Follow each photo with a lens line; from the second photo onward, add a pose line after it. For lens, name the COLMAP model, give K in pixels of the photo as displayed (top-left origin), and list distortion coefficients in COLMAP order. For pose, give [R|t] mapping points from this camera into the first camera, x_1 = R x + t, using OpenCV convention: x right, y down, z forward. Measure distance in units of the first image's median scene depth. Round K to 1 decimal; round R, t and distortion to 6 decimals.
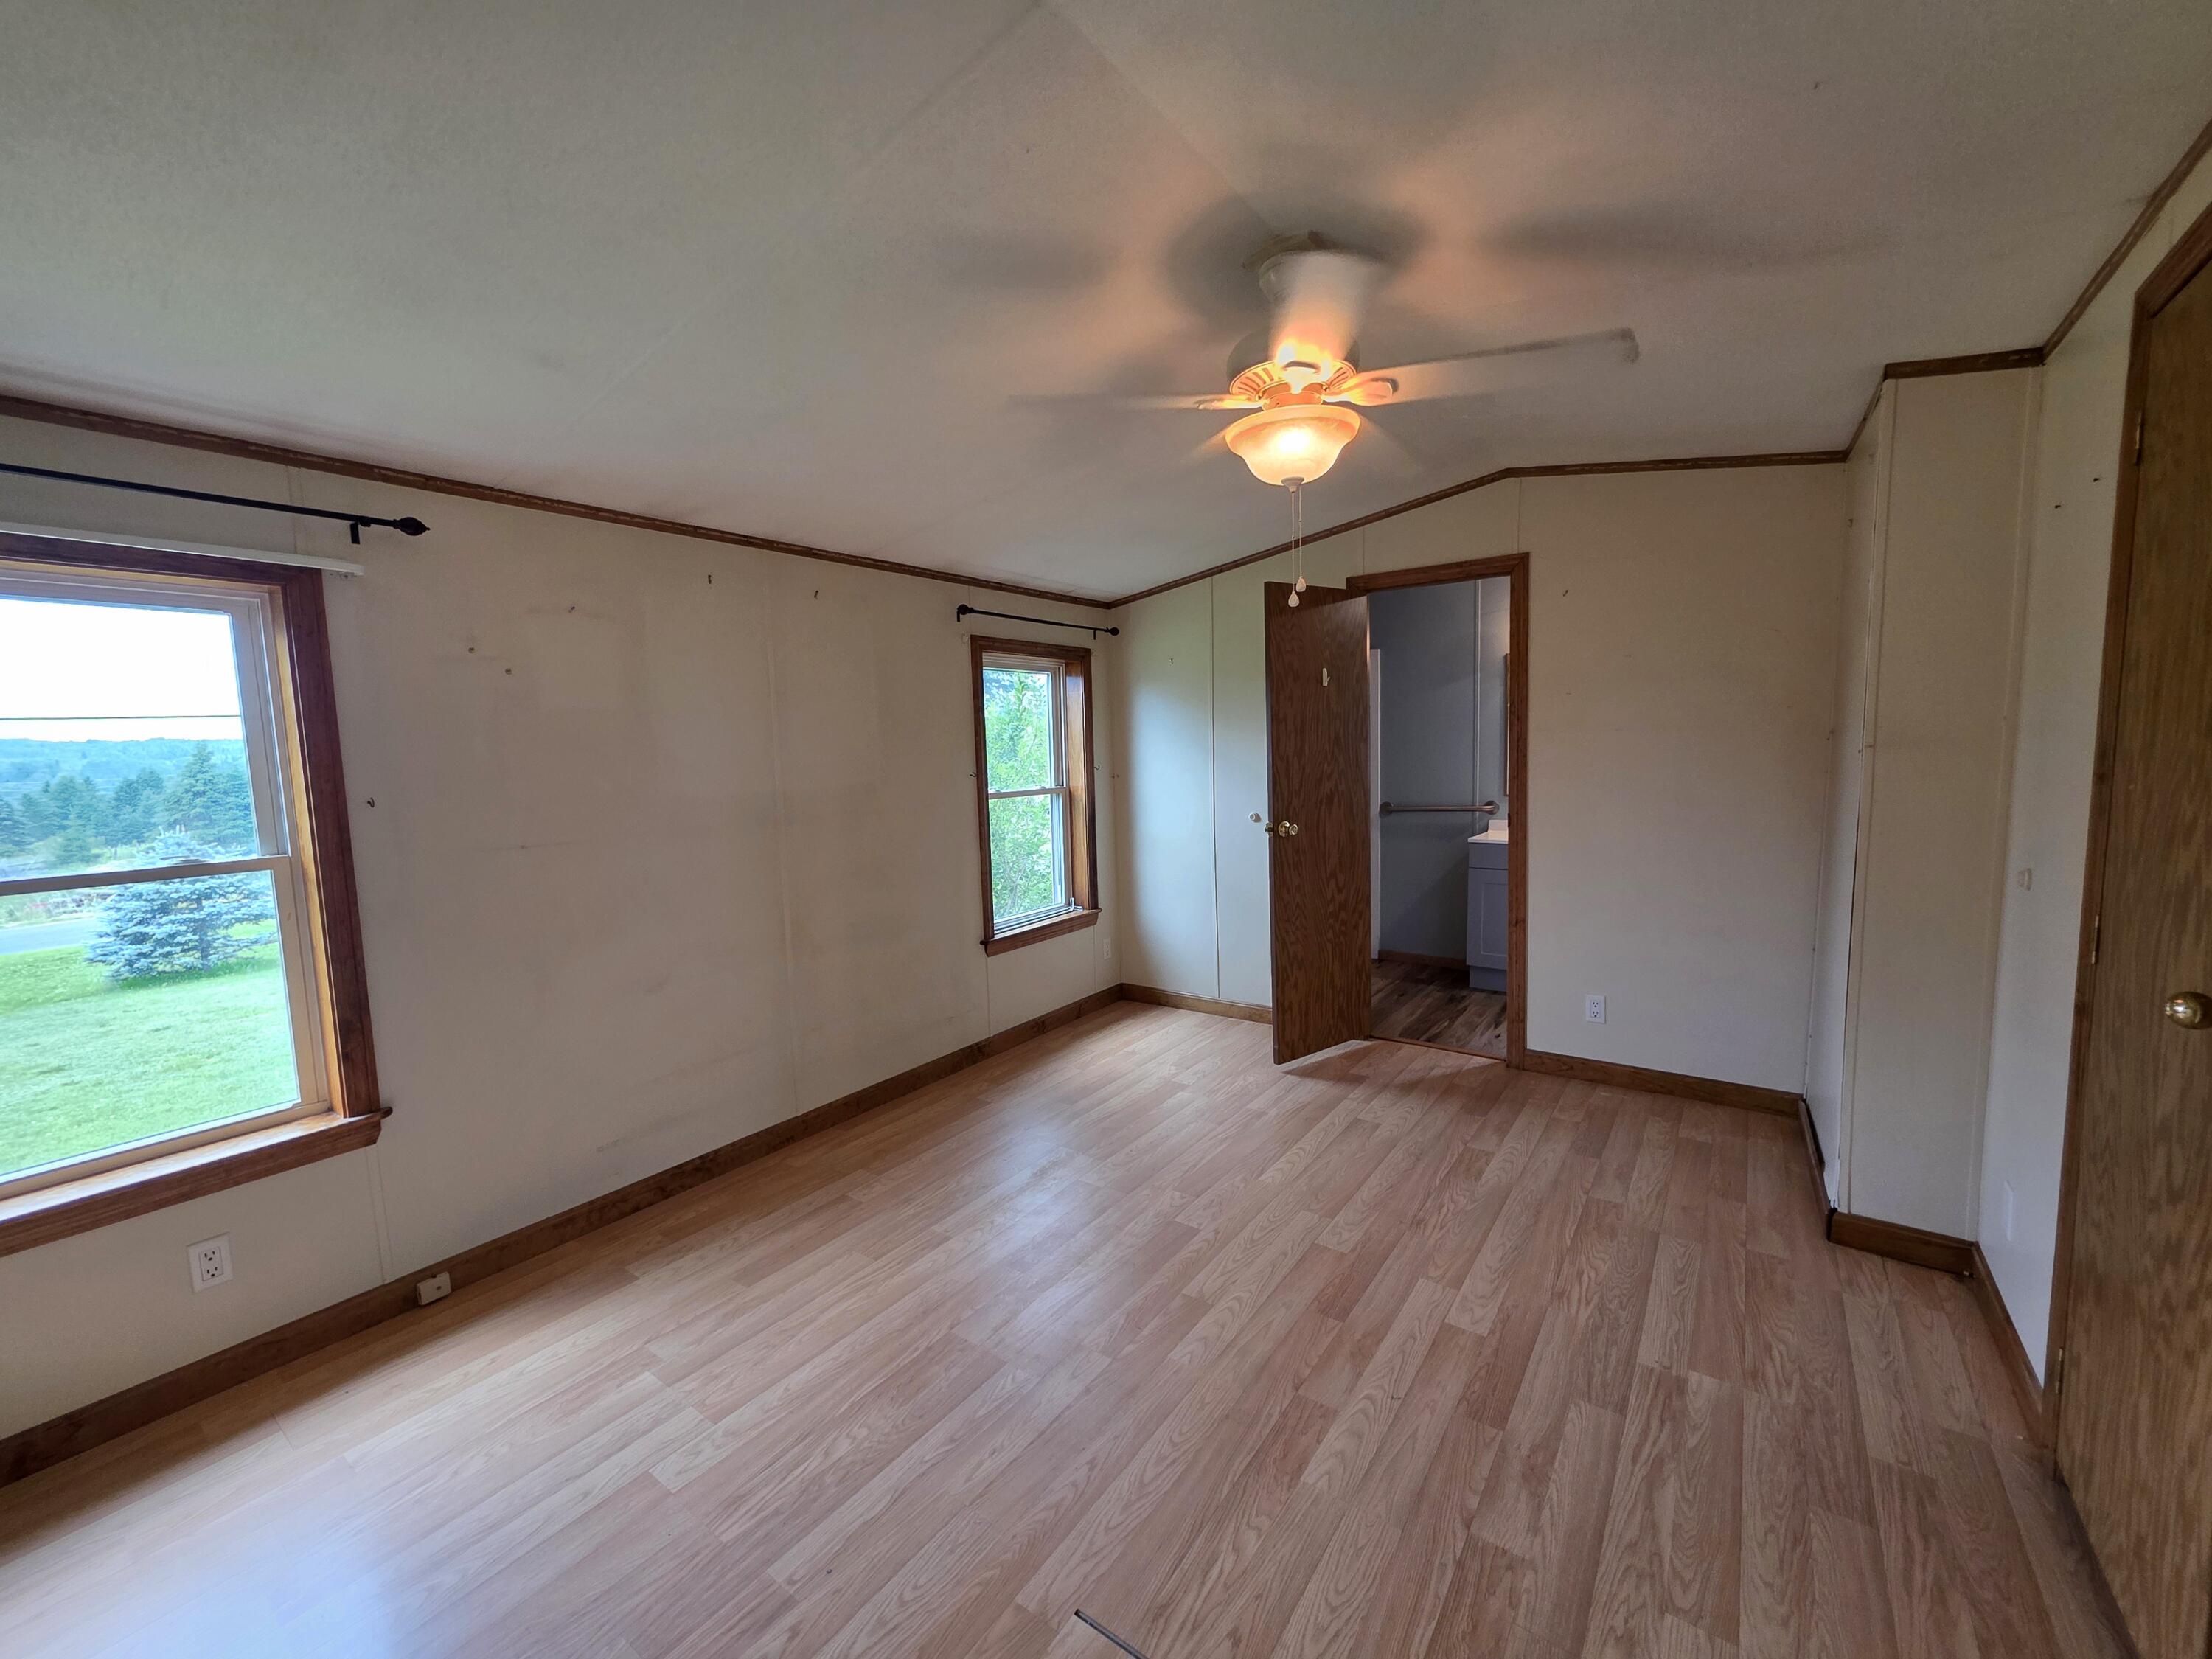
lens RADIAL K [[884.9, 0, 1108.4], [0, 884.9, 828.5], [0, 0, 1]] dist [0.004751, -0.002088]
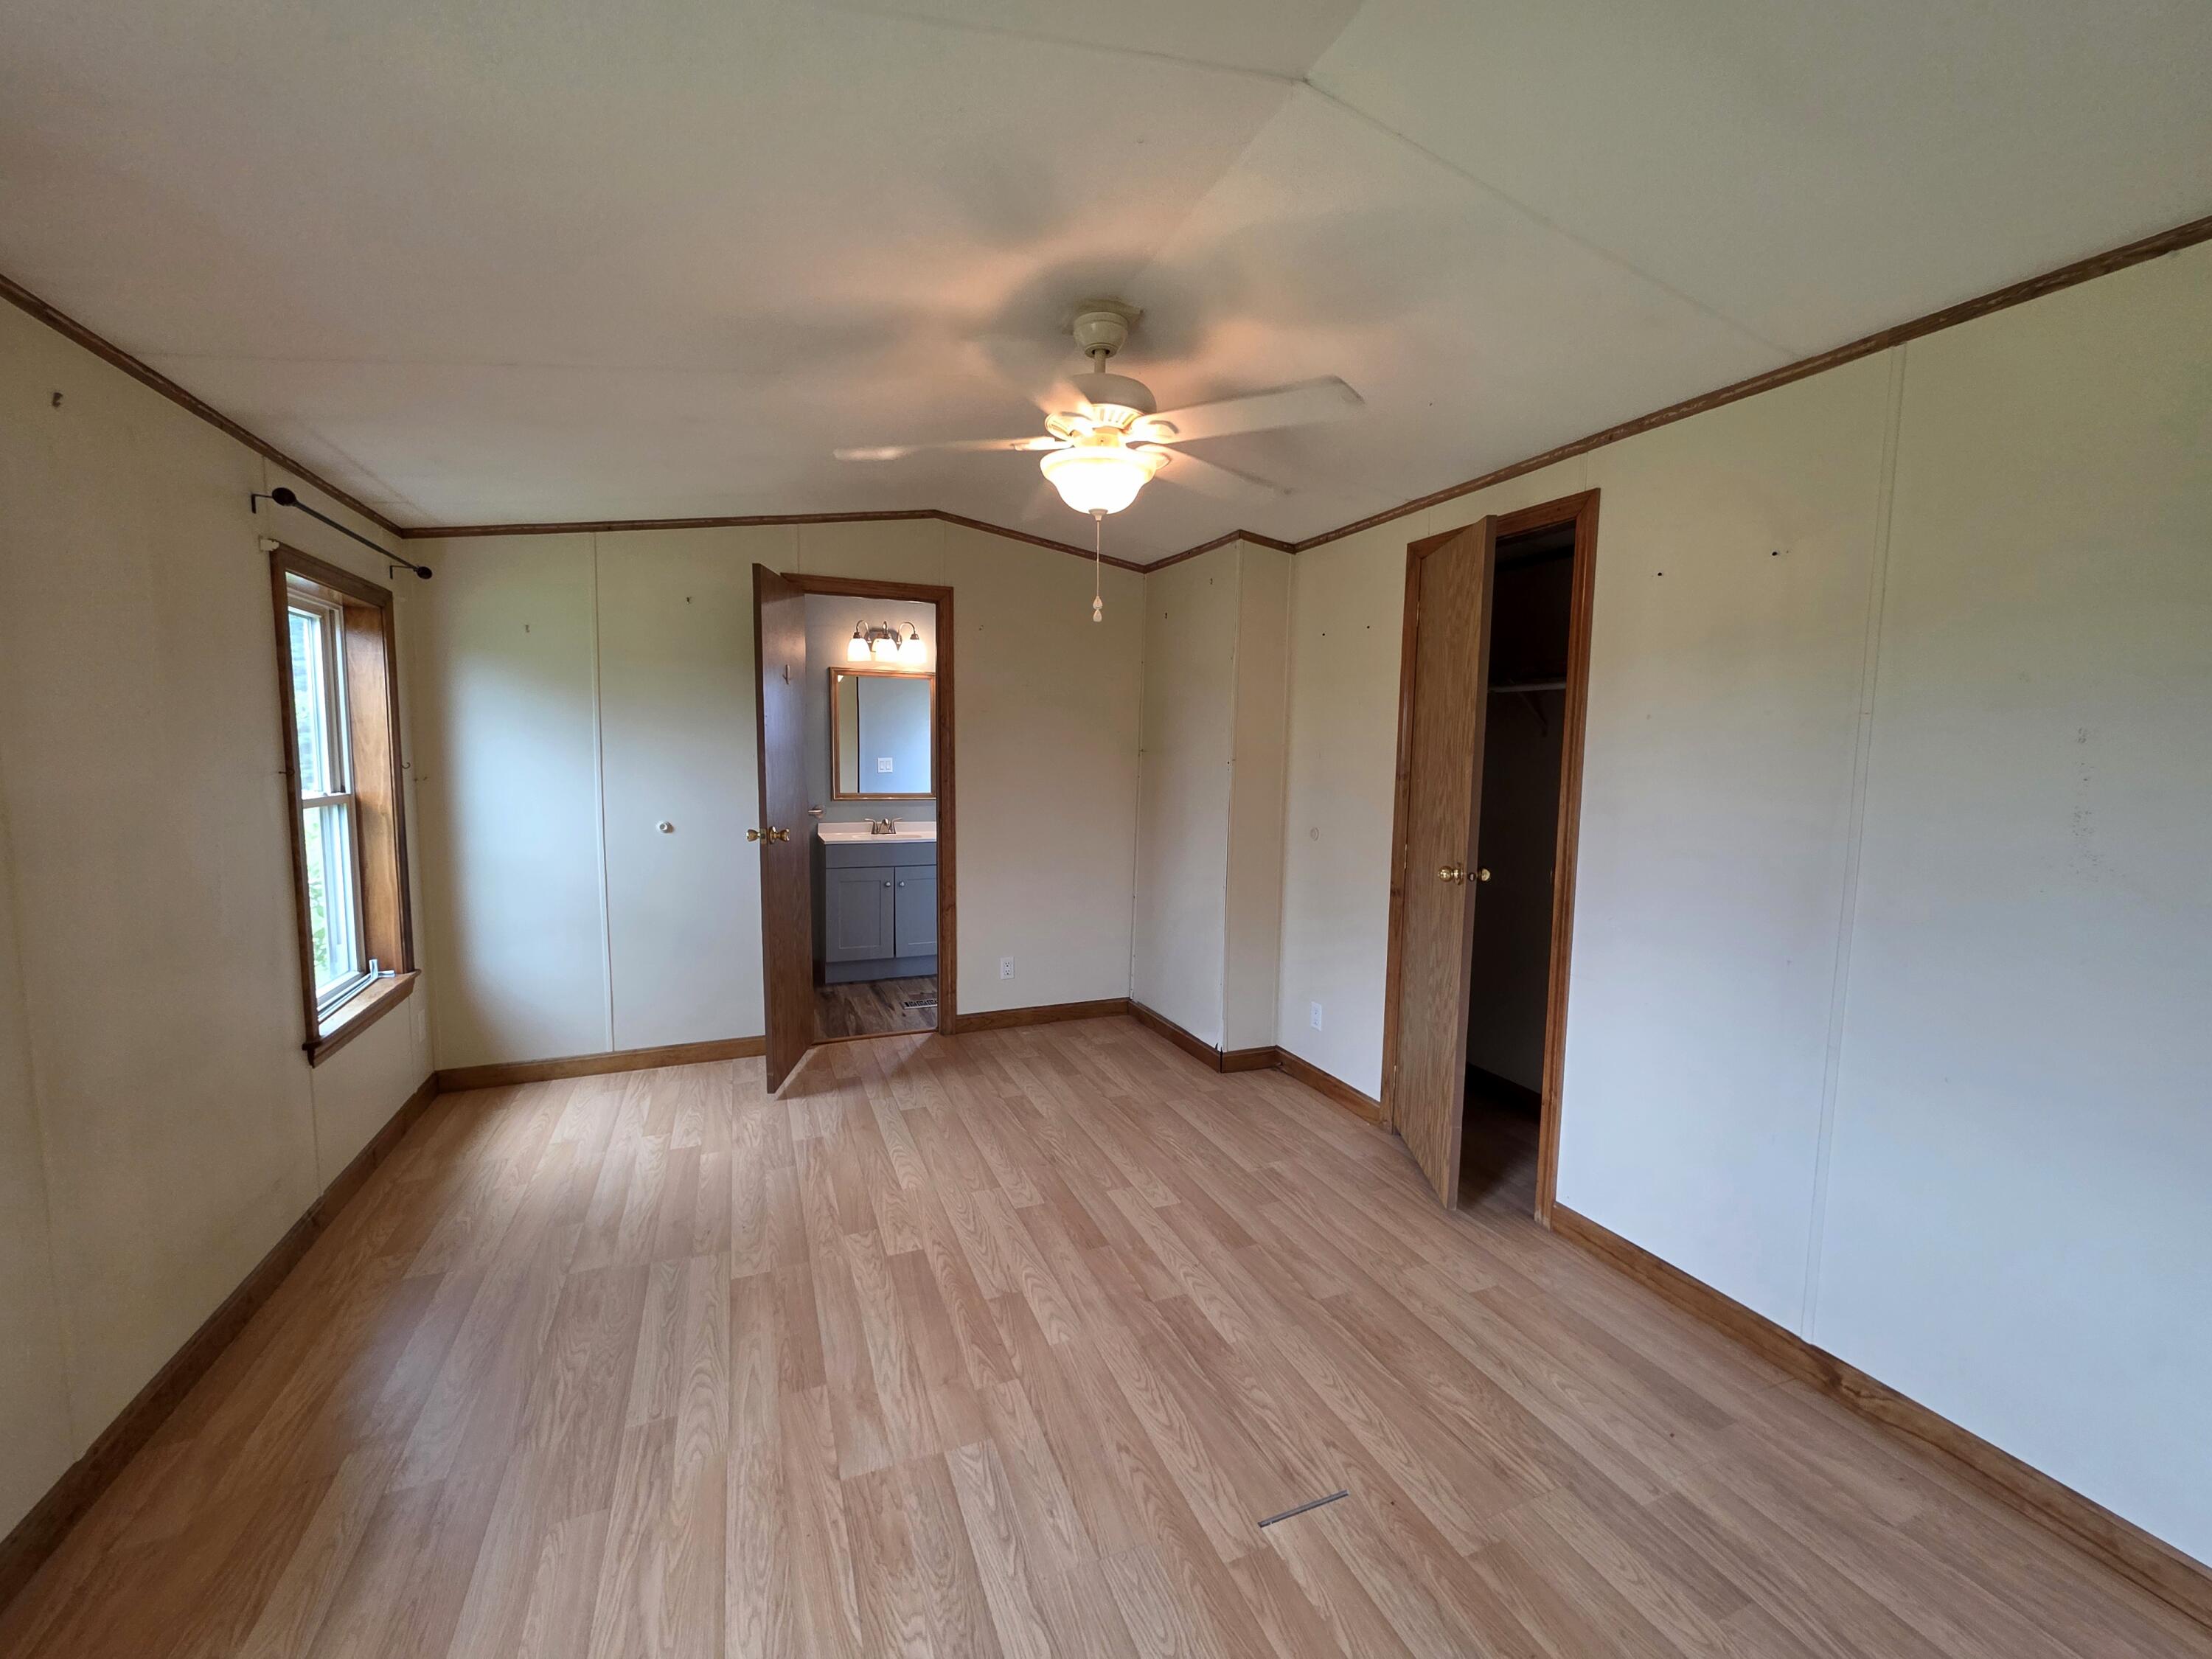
lens RADIAL K [[884.9, 0, 1117.6], [0, 884.9, 828.2], [0, 0, 1]] dist [0.004751, -0.002088]
pose [[0.518224, -0.040073, 0.854305, -0.456239], [0.052102, 0.998526, 0.015232, -0.002130], [-0.853656, 0.036618, 0.519548, 0.242610]]
